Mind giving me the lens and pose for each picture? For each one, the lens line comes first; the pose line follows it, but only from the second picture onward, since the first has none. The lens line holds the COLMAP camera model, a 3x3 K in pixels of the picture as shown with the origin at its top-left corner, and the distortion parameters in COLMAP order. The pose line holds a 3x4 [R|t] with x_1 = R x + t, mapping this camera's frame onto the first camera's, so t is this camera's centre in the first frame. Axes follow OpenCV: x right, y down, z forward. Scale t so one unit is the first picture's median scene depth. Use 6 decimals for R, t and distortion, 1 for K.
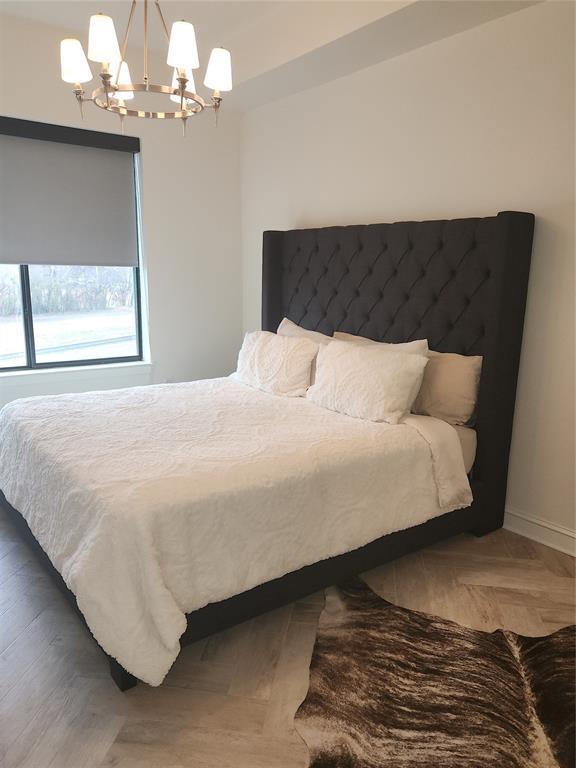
lens RADIAL K [[569.5, 0, 288.0], [0, 569.5, 384.0], [0, 0, 1]] dist [0.087030, -0.073213]
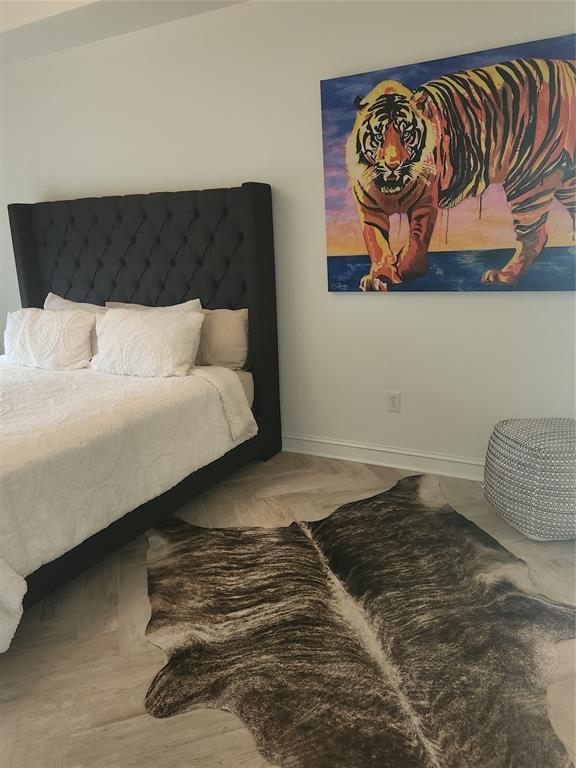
lens RADIAL K [[566.0, 0, 286.6], [0, 566.0, 375.1], [0, 0, 1]] dist [0.082136, -0.076553]
pose [[0.905808, -0.149515, 0.396431, -0.080595], [0.137066, 0.988759, 0.059730, 0.033527], [-0.400905, 0.000233, 0.916119, -0.103150]]
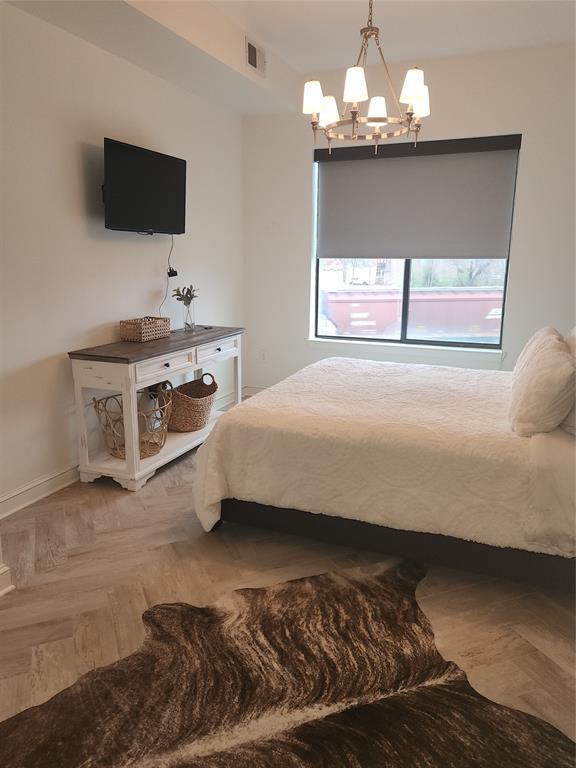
lens RADIAL K [[571.3, 0, 288.2], [0, 571.3, 372.5], [0, 0, 1]] dist [0.086045, -0.074026]
pose [[0.523982, 0.160364, -0.836496, 0.840713], [-0.165428, 0.982574, 0.084745, -0.048486], [0.835510, 0.093975, 0.541380, 0.236283]]
